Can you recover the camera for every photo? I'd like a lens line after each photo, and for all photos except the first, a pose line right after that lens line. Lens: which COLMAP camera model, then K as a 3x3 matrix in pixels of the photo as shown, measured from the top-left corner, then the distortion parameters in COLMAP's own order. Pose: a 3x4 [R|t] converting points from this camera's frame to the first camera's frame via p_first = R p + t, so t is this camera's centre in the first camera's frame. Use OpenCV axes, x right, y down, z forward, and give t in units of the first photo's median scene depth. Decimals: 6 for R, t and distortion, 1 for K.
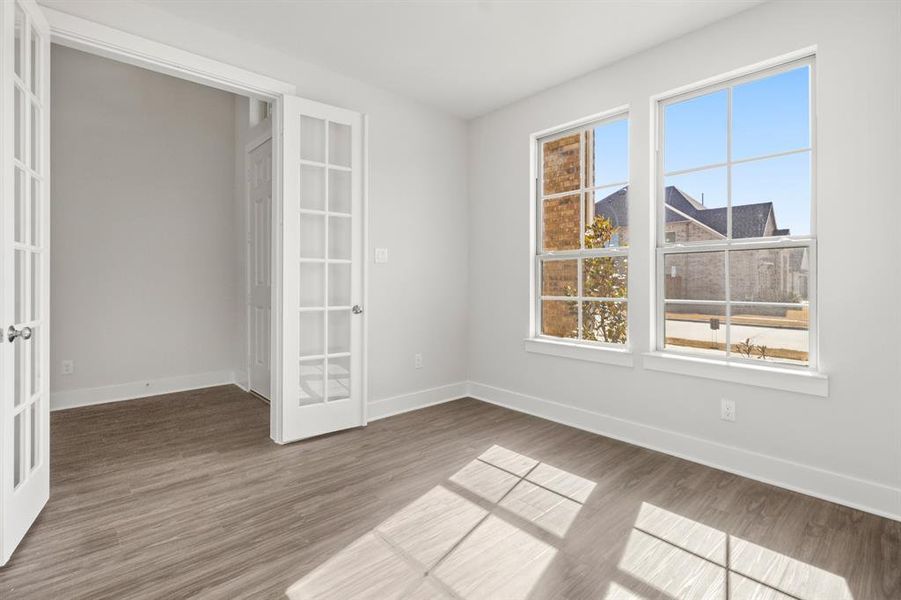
lens RADIAL K [[418.8, 0, 450.1], [0, 418.8, 283.7], [0, 0, 1]] dist [0.002289, 0.000247]
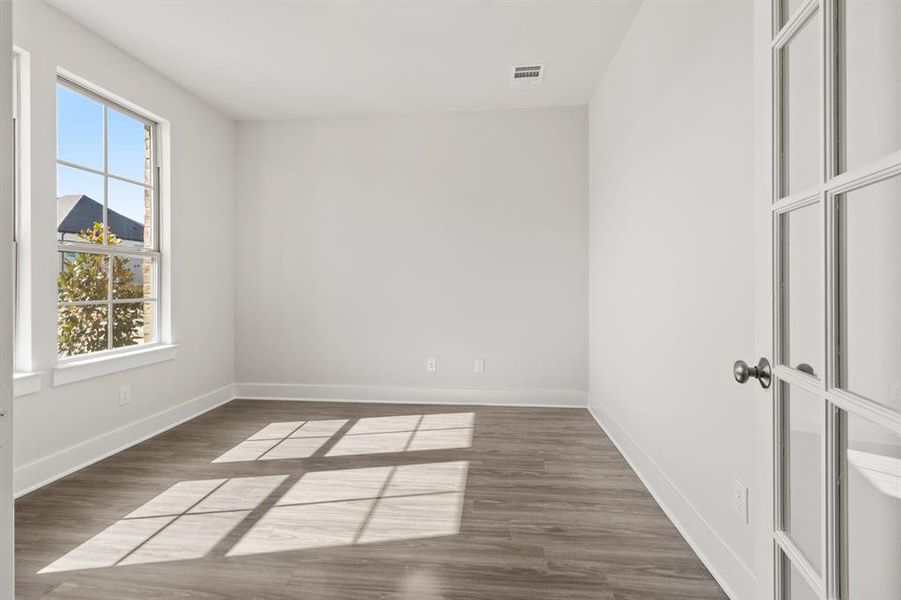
lens RADIAL K [[418.8, 0, 450.1], [0, 418.8, 283.7], [0, 0, 1]] dist [0.002289, 0.000247]
pose [[-0.665404, 0.002742, 0.746479, -0.876369], [0.005681, 0.999983, 0.001391, 0.002440], [-0.746462, 0.005167, -0.665408, 1.241645]]
